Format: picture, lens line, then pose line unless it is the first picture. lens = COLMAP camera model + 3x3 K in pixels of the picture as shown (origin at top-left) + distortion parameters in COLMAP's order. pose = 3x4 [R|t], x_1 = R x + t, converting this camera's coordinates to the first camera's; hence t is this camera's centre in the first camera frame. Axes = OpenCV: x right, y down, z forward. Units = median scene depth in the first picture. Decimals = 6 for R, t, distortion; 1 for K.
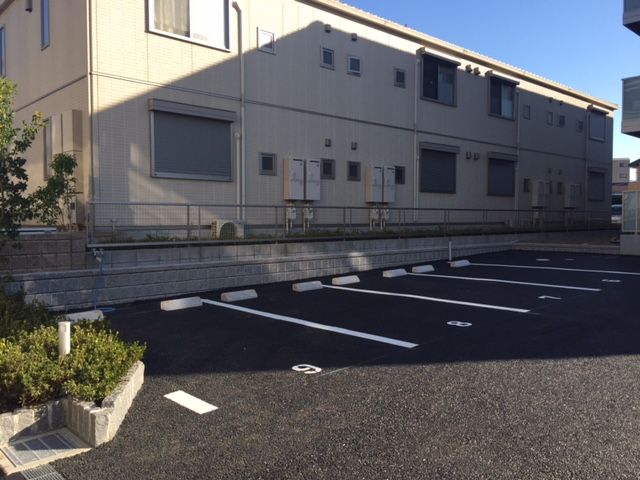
lens RADIAL K [[552.8, 0, 320.0], [0, 552.8, 240.0], [0, 0, 1]] dist [0.013084, 0.000212]
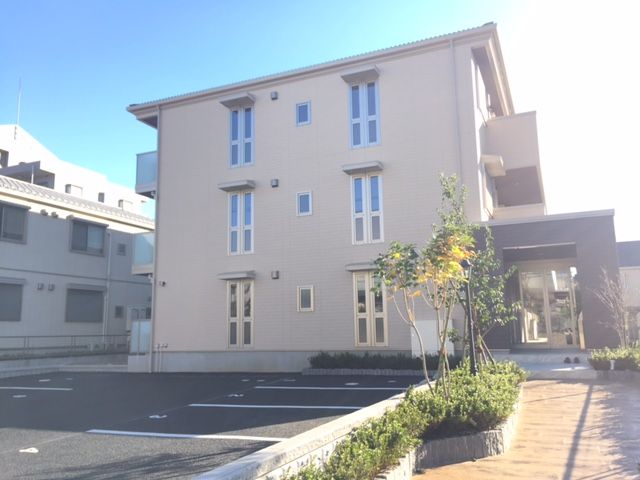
lens RADIAL K [[552.8, 0, 320.0], [0, 552.8, 240.0], [0, 0, 1]] dist [0.013084, 0.000212]
pose [[0.914349, 0.053551, 0.401371, 0.323914], [0.032378, 0.978374, -0.204294, 0.002972], [-0.403631, 0.199791, 0.892841, -0.248103]]
